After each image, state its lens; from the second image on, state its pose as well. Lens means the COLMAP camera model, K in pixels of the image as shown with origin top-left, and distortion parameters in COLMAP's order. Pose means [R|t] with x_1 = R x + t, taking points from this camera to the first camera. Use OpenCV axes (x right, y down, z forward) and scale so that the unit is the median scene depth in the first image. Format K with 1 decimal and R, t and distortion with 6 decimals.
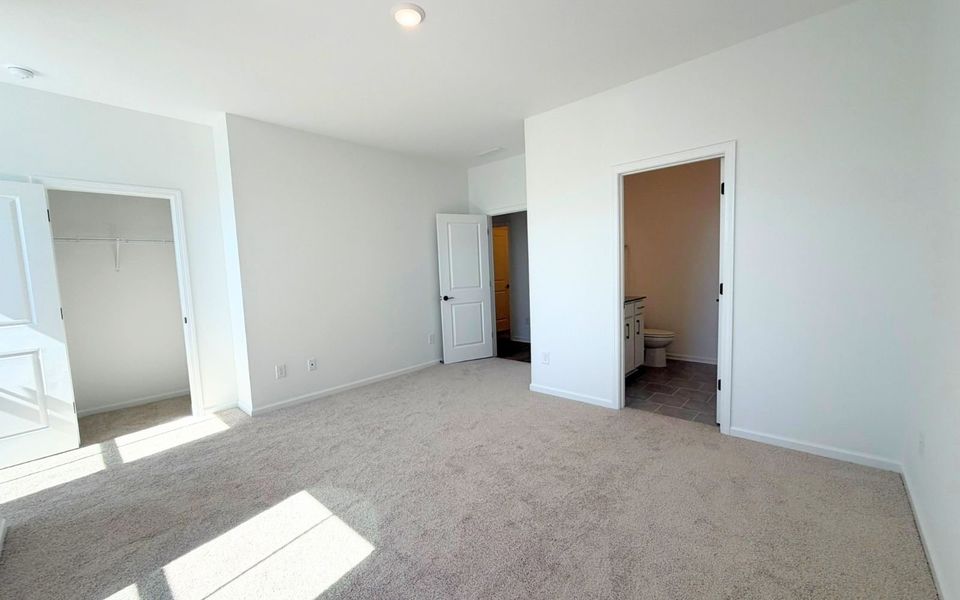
lens RADIAL K [[389.4, 0, 480.0], [0, 389.4, 300.0], [0, 0, 1]] dist [0.001230, 0.000168]
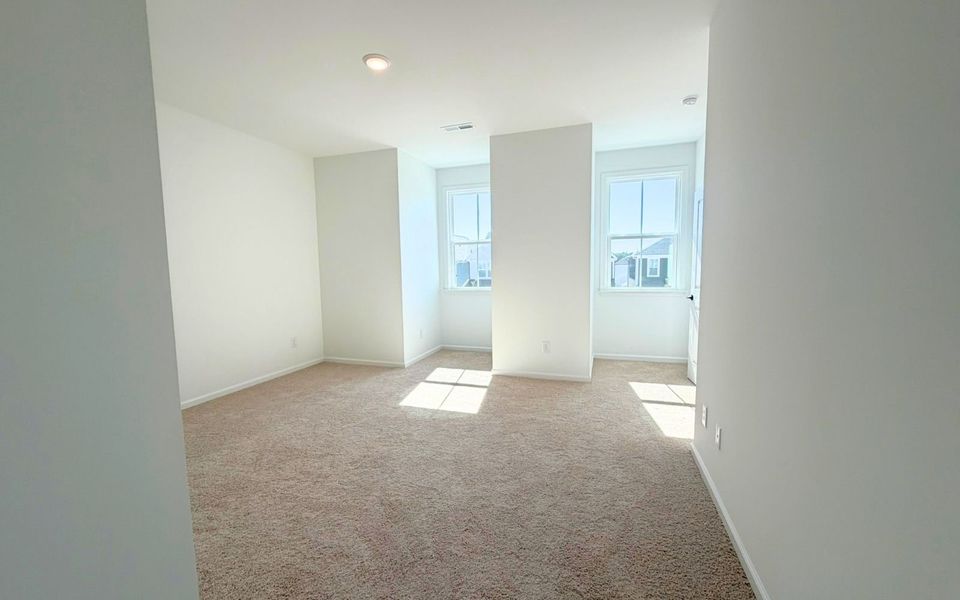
lens RADIAL K [[388.4, 0, 474.1], [0, 388.4, 297.7], [0, 0, 1]] dist [0.000656, 0.000078]
pose [[-0.910662, 0.075949, -0.406112, 0.080073], [0.003329, 0.984276, 0.176607, -0.144463], [0.413140, 0.159477, -0.896595, 1.804611]]
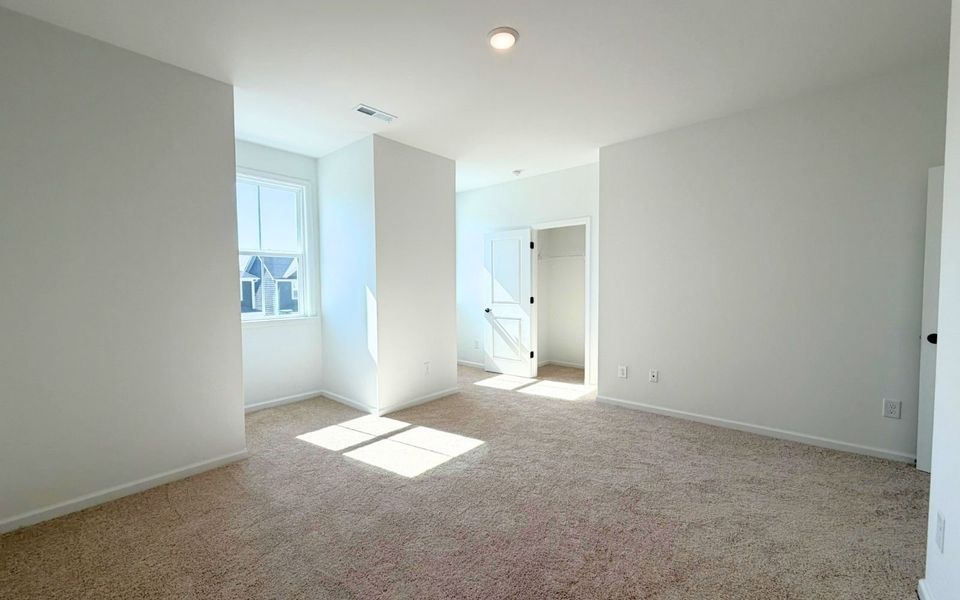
lens RADIAL K [[388.4, 0, 474.1], [0, 388.4, 297.7], [0, 0, 1]] dist [0.000656, 0.000078]
pose [[0.009191, 0.071364, -0.997408, 0.699757], [-0.077190, 0.994525, 0.070446, -0.082077], [0.996974, 0.076342, 0.014649, 0.742362]]
